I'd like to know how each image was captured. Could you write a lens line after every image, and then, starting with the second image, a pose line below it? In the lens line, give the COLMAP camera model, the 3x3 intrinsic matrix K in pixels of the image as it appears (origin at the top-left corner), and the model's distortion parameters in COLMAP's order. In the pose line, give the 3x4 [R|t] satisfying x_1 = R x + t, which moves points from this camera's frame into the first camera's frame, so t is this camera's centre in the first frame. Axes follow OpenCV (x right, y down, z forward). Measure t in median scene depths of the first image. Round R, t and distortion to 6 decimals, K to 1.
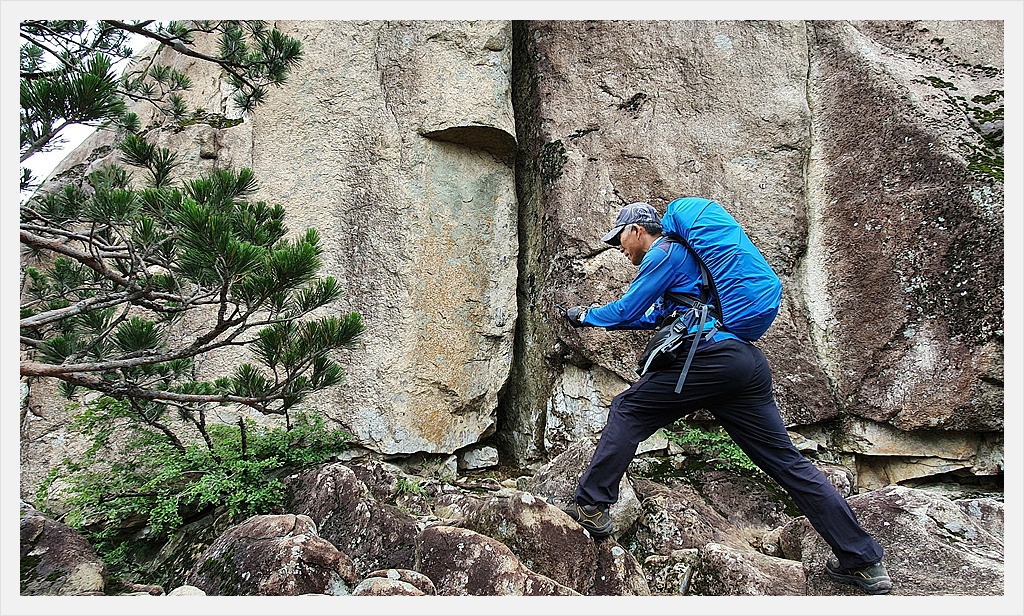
lens RADIAL K [[585.8, 0, 517.6], [0, 585.8, 308.2], [0, 0, 1]] dist [0.006886, -0.009320]
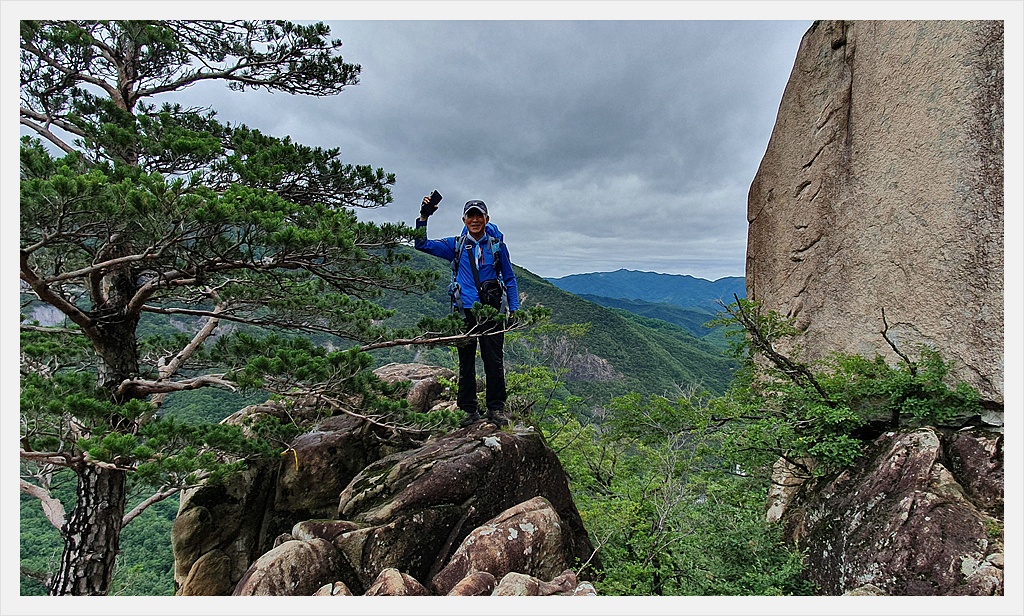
lens RADIAL K [[585.8, 0, 508.3], [0, 585.8, 310.7], [0, 0, 1]] dist [0.006886, -0.009320]
pose [[0.079848, 0.053263, -0.995383, 0.330607], [0.248376, 0.966013, 0.071616, -0.065007], [0.965367, -0.252947, 0.063904, 0.386379]]
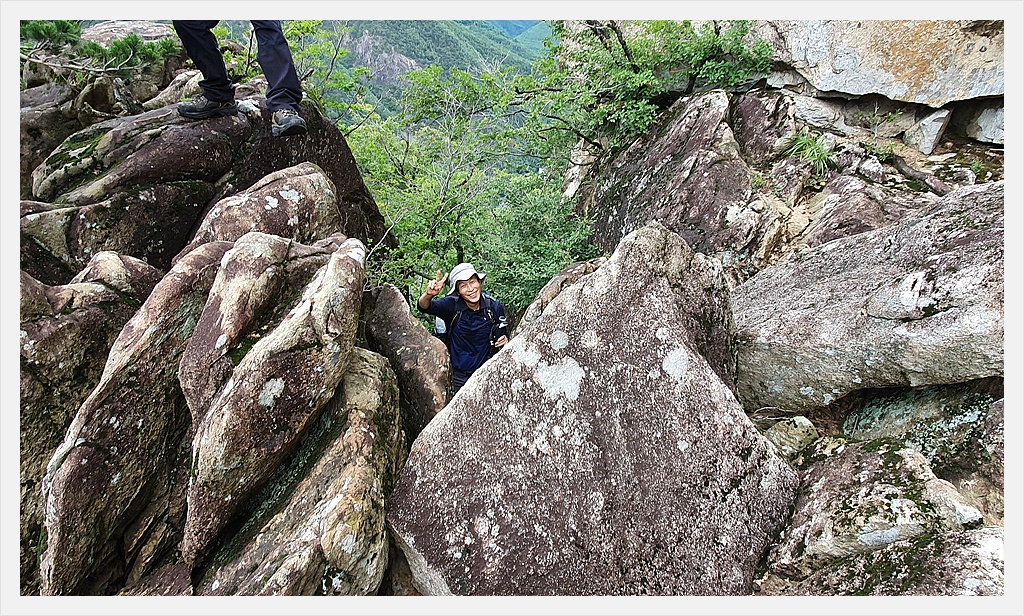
lens RADIAL K [[585.8, 0, 507.0], [0, 585.8, 312.4], [0, 0, 1]] dist [0.006886, -0.009320]
pose [[0.373489, 0.491299, -0.786849, 0.266126], [0.172847, 0.796518, 0.579381, 0.004138], [0.911389, -0.352397, 0.212571, 0.408115]]
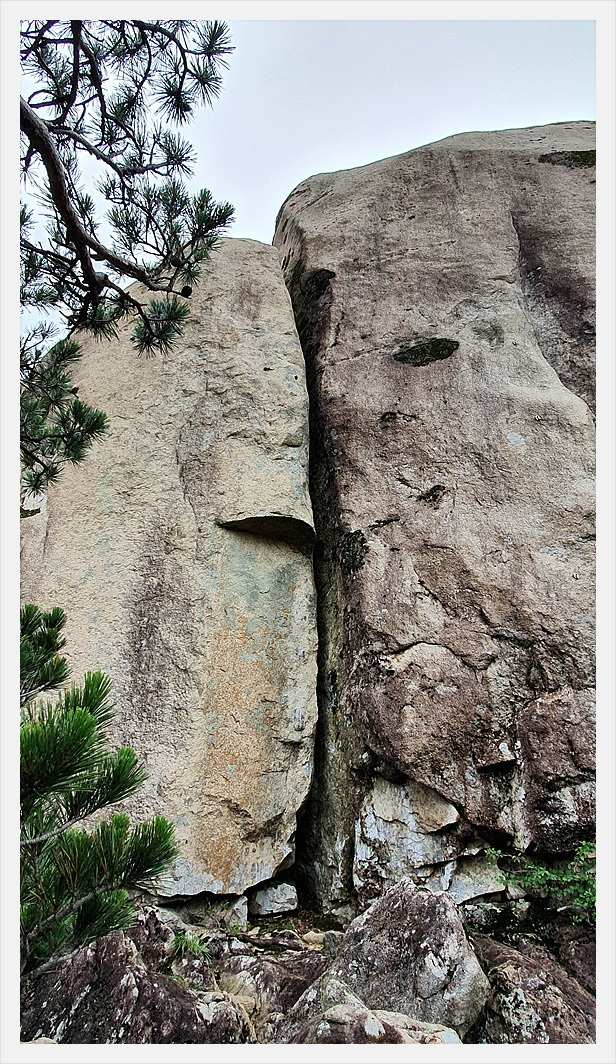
lens RADIAL K [[583.7, 0, 302.7], [0, 583.7, 534.4], [0, 0, 1]] dist [-0.003980, 0.002529]
pose [[0.999999, 0.000940, -0.000854, -0.024968], [-0.001136, 0.962686, -0.270617, -0.017182], [0.000567, 0.270618, 0.962687, 0.068428]]
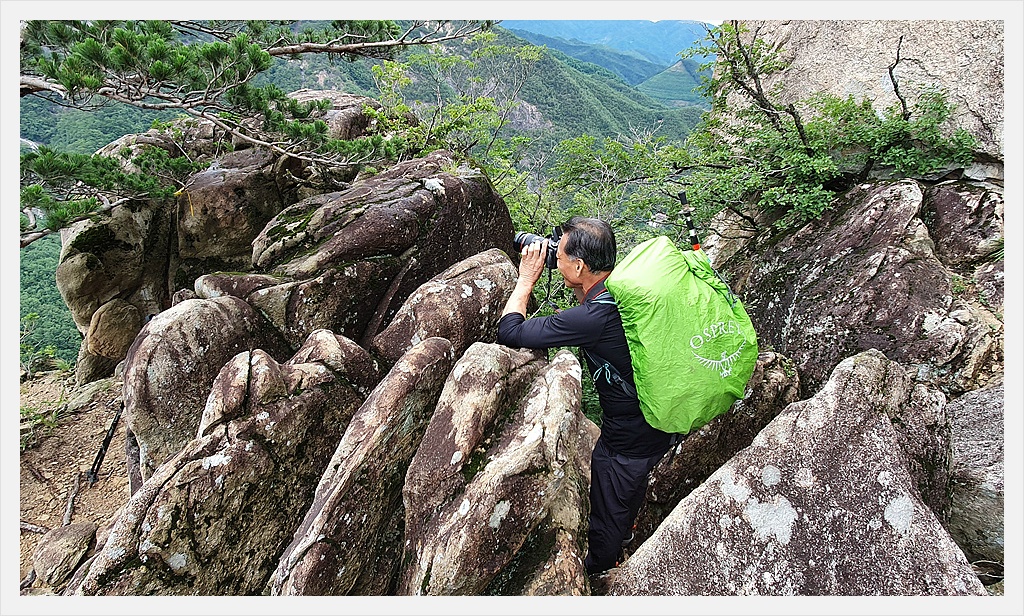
lens RADIAL K [[585.8, 0, 505.2], [0, 585.8, 313.5], [0, 0, 1]] dist [0.006886, -0.009320]
pose [[0.187530, 0.460491, -0.867629, 0.231697], [0.192657, 0.848900, 0.492192, -0.036485], [0.963180, -0.259456, 0.070477, 0.367768]]
